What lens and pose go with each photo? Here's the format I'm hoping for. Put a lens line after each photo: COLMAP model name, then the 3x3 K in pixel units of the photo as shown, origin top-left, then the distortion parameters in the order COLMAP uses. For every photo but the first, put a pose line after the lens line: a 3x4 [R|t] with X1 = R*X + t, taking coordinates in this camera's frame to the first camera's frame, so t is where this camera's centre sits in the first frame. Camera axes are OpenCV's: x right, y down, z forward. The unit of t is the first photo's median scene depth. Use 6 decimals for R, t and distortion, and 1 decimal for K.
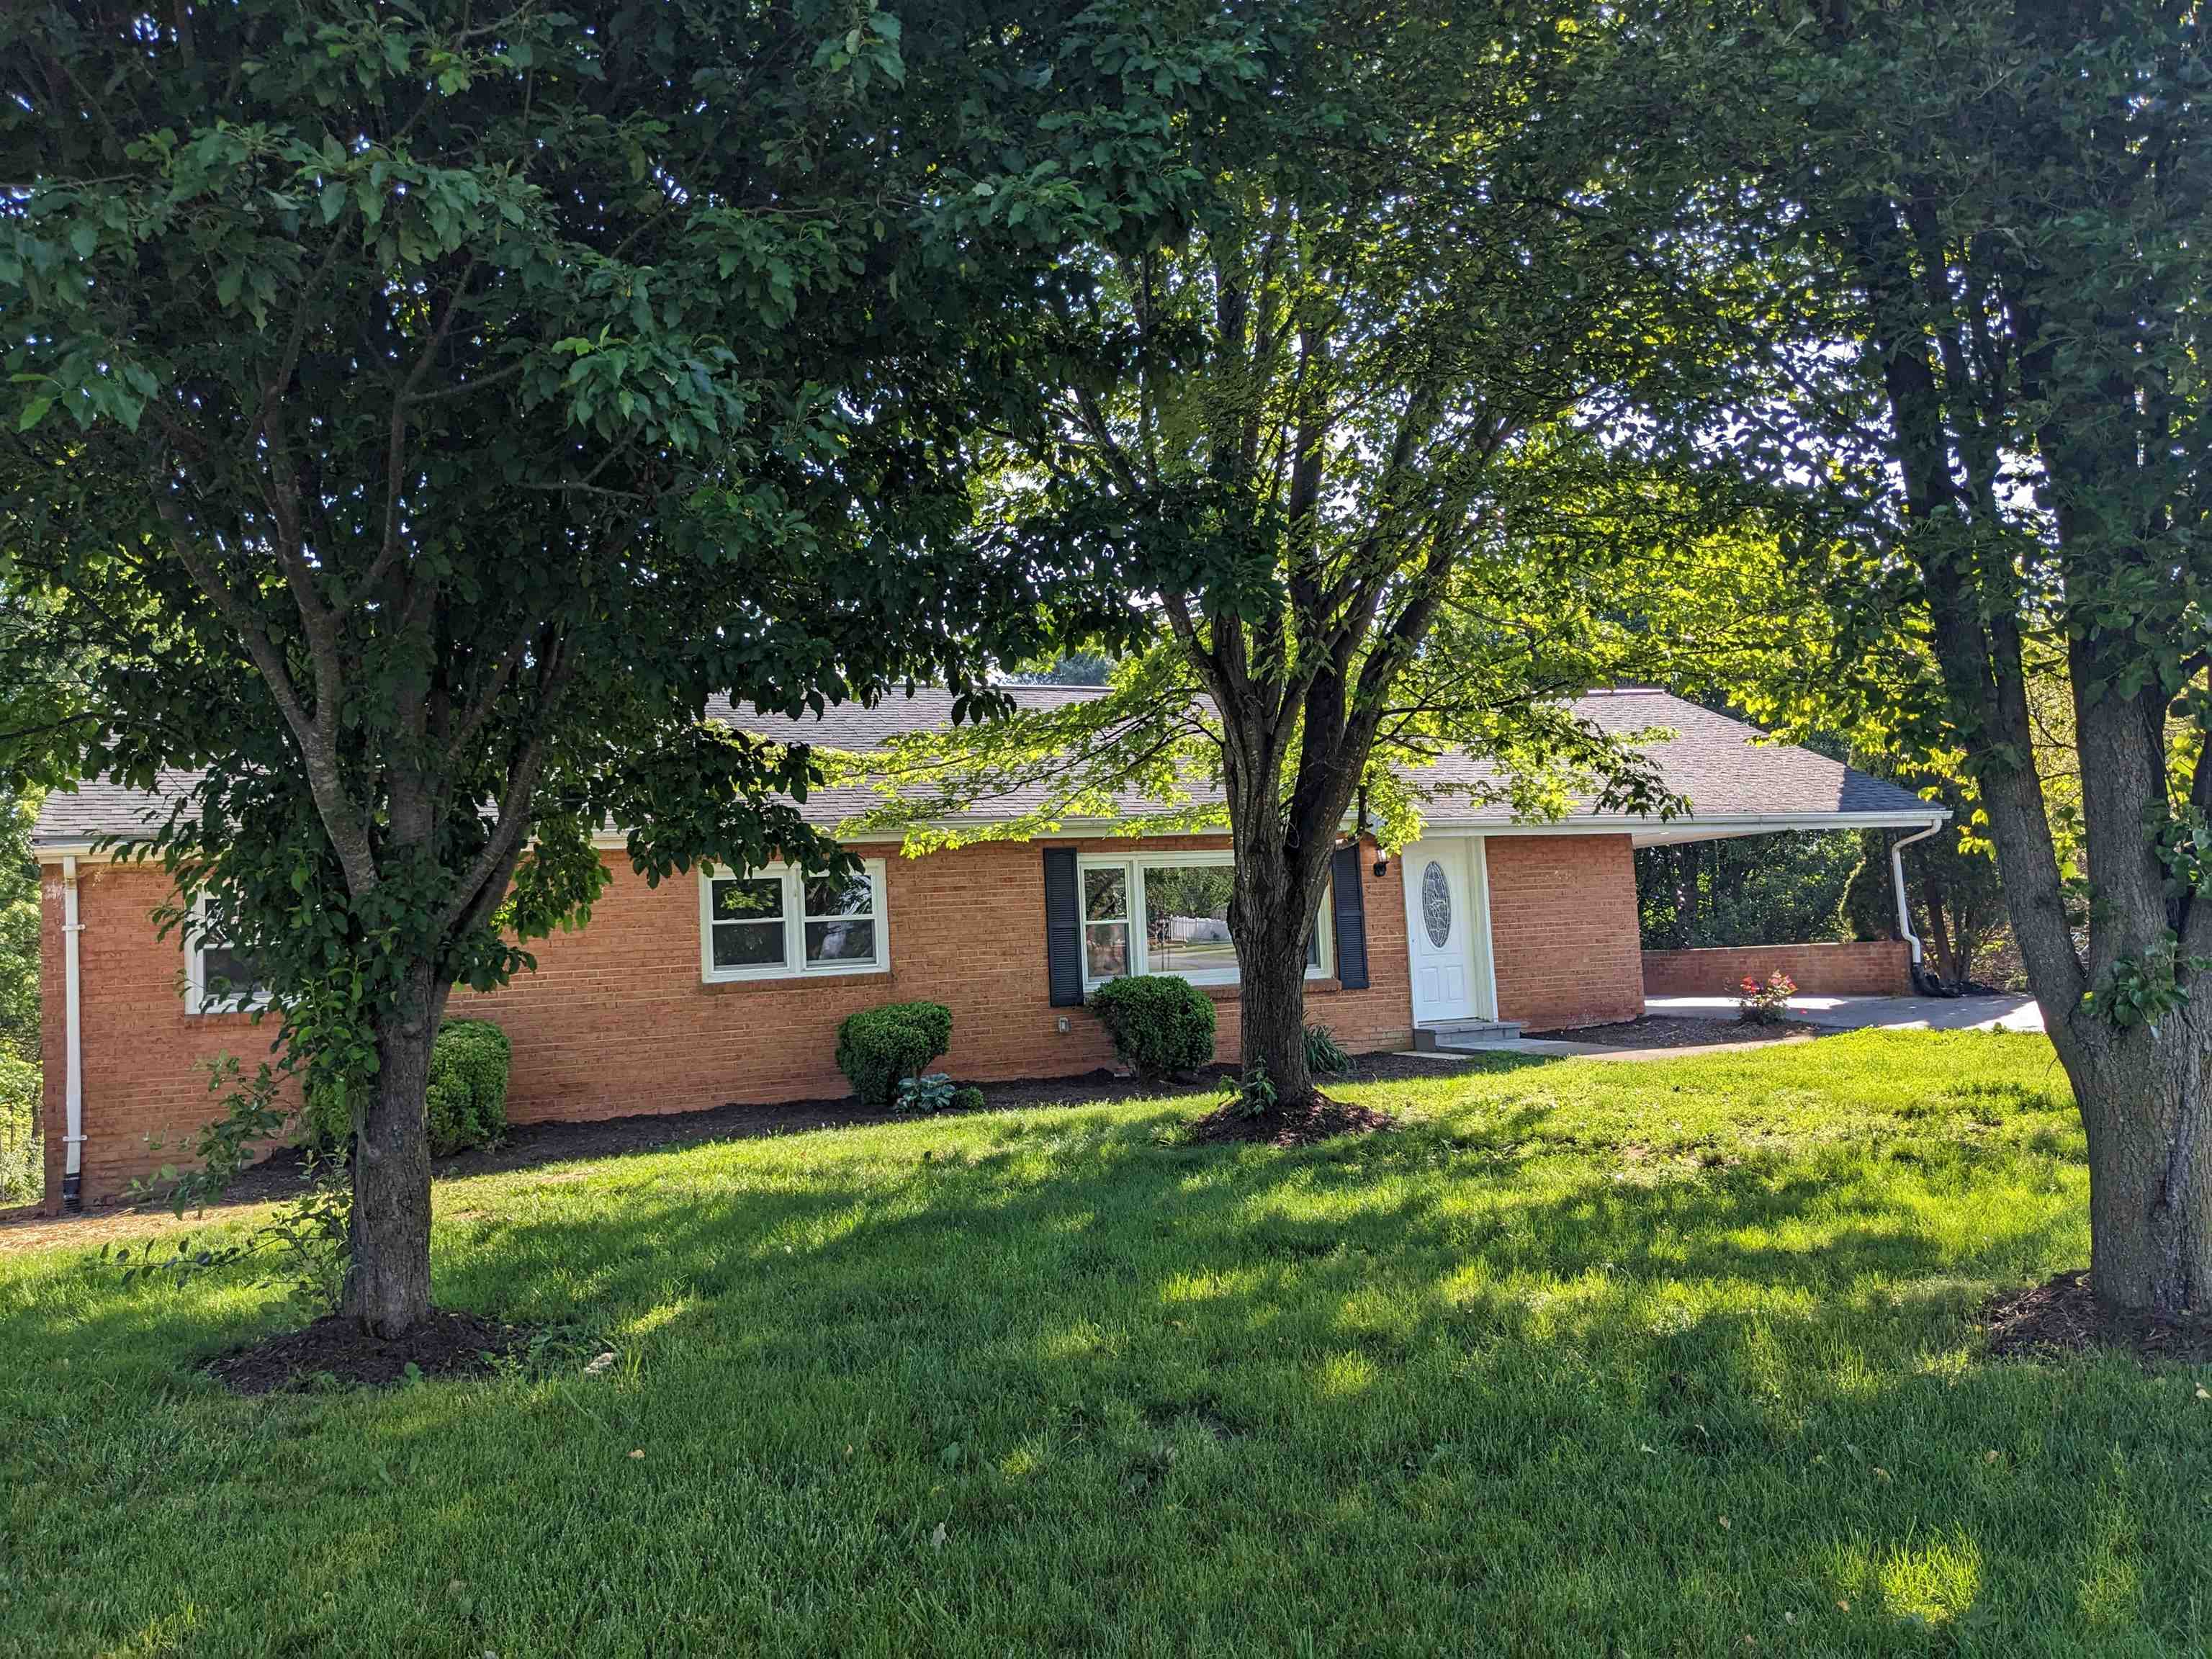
lens RADIAL K [[1778.0, 0, 1106.0], [0, 1778.0, 829.5], [0, 0, 1]] dist [0.069573, -0.126398]
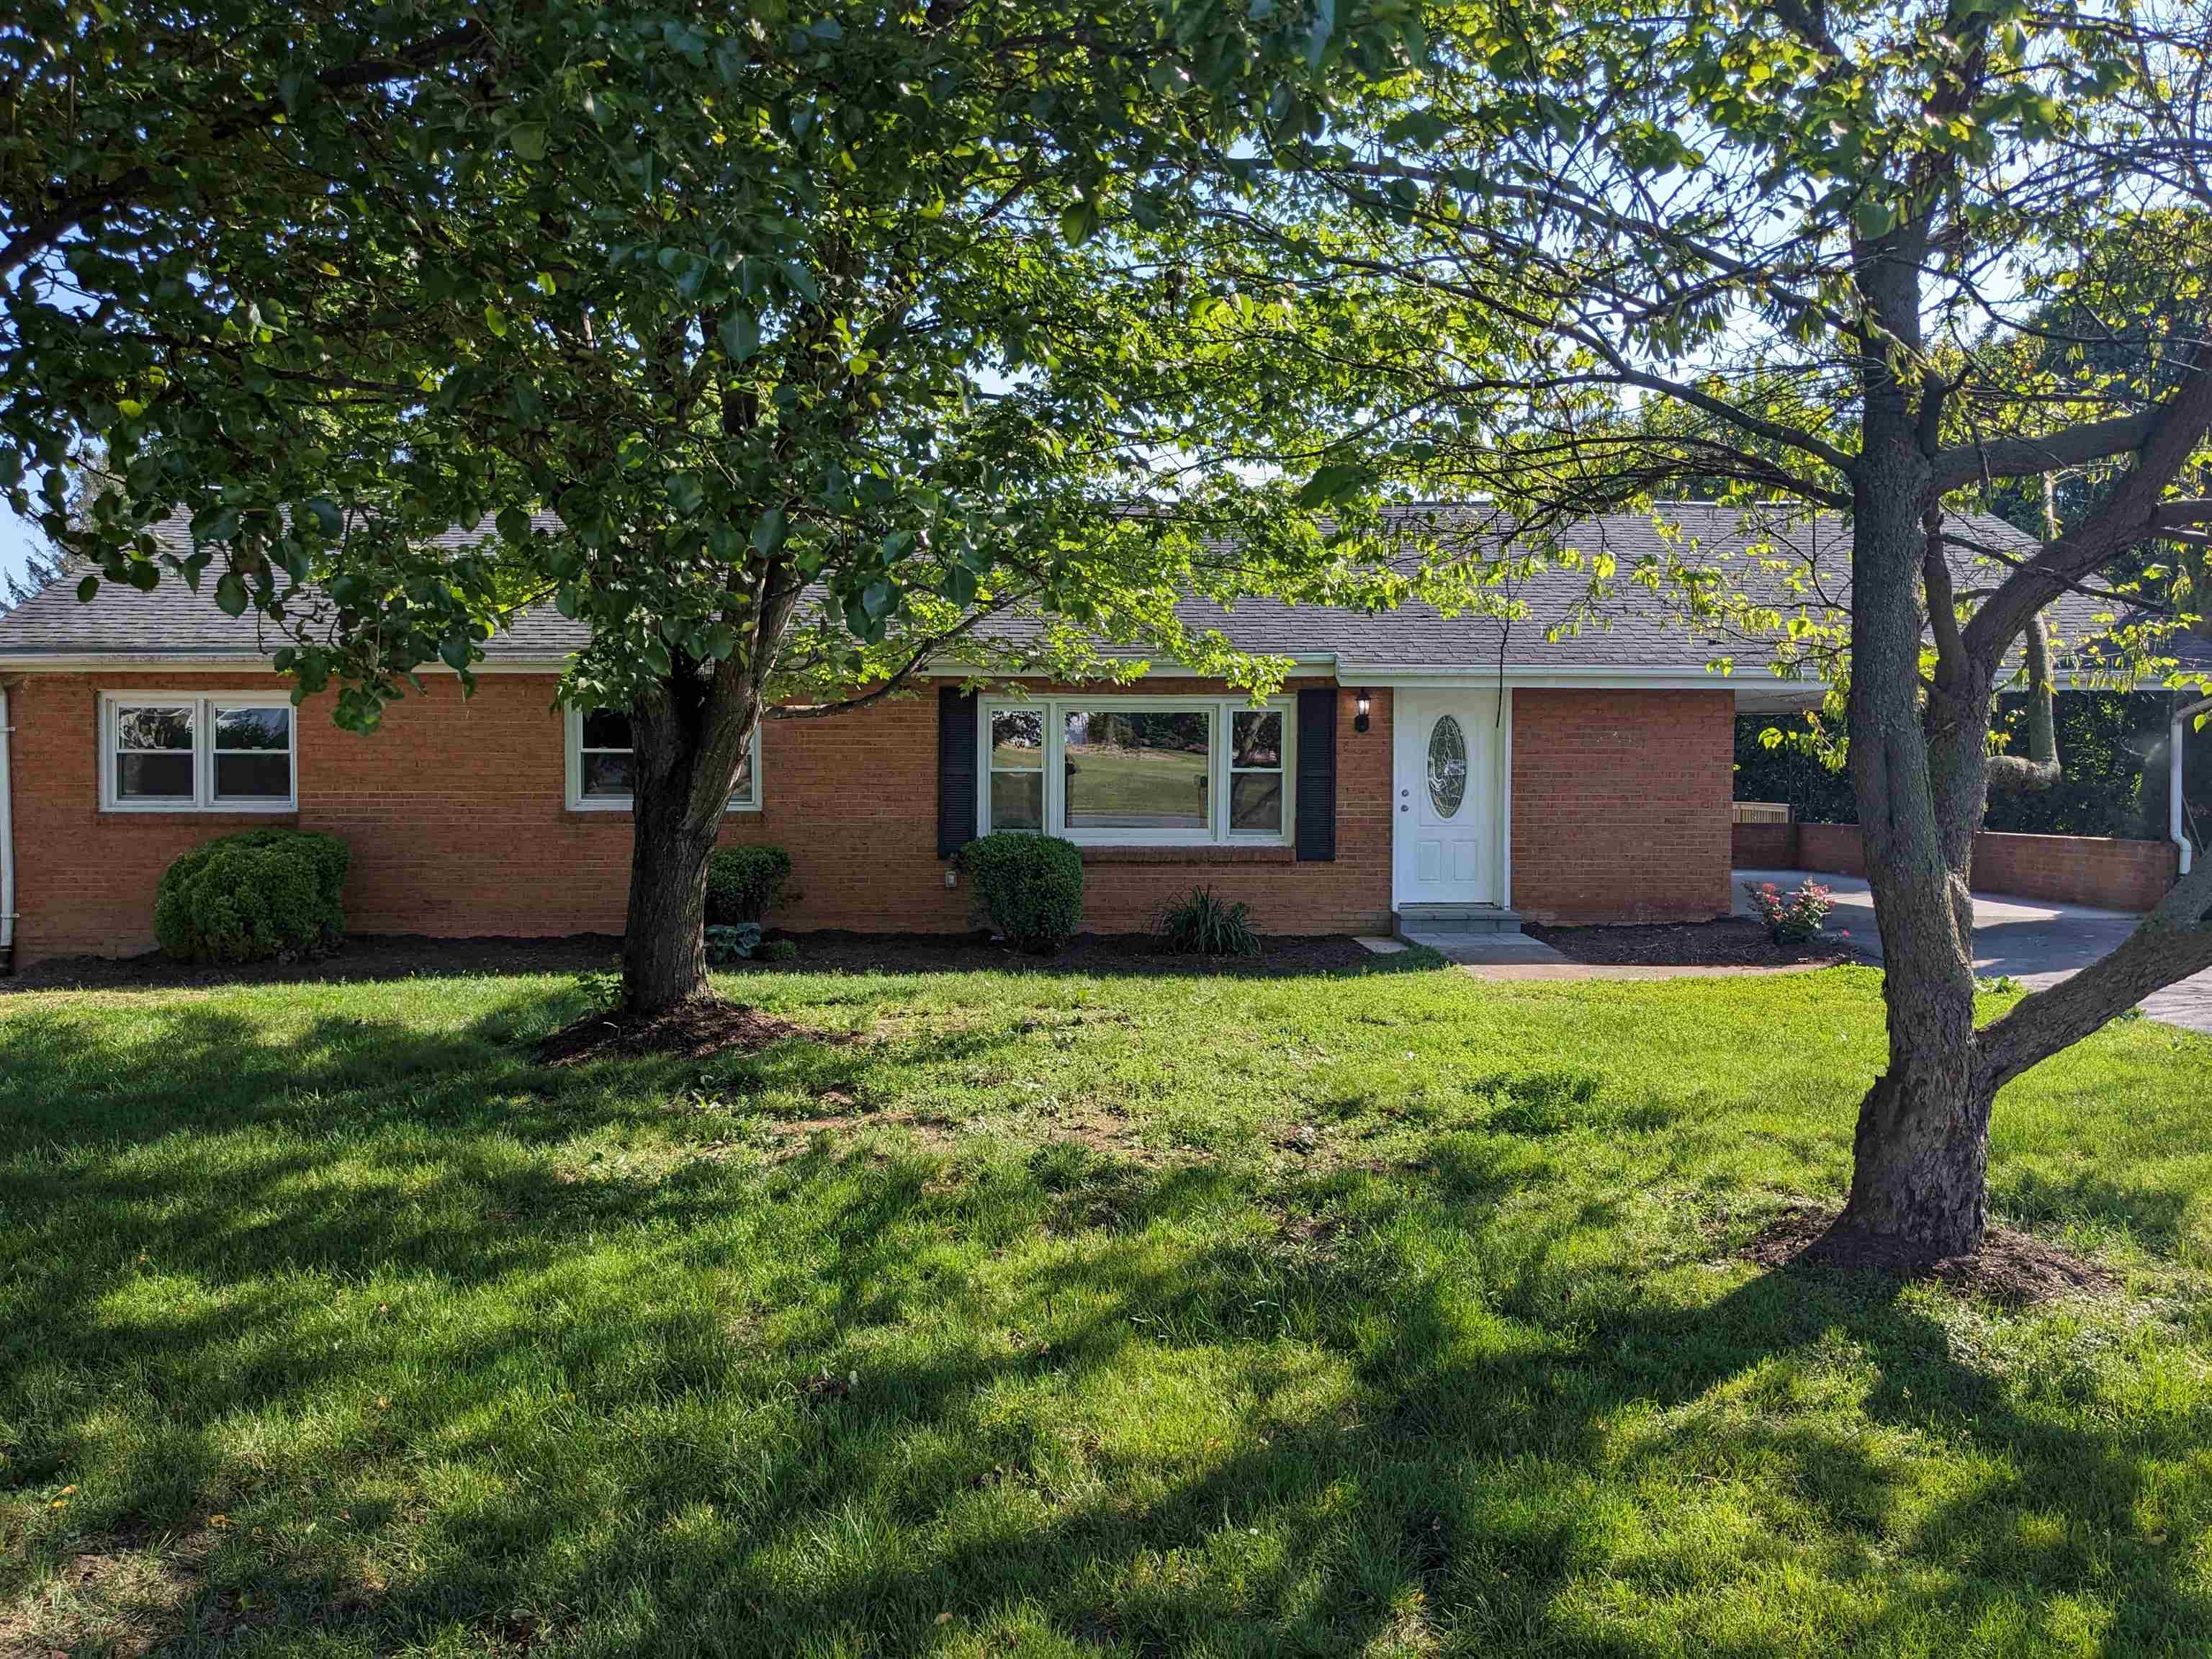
lens RADIAL K [[1778.0, 0, 1106.0], [0, 1778.0, 829.5], [0, 0, 1]] dist [0.069573, -0.126398]
pose [[0.928309, 0.060767, -0.366810, 0.388517], [-0.025539, 0.994645, 0.100143, -0.010179], [0.370931, -0.083596, 0.924890, 0.175390]]
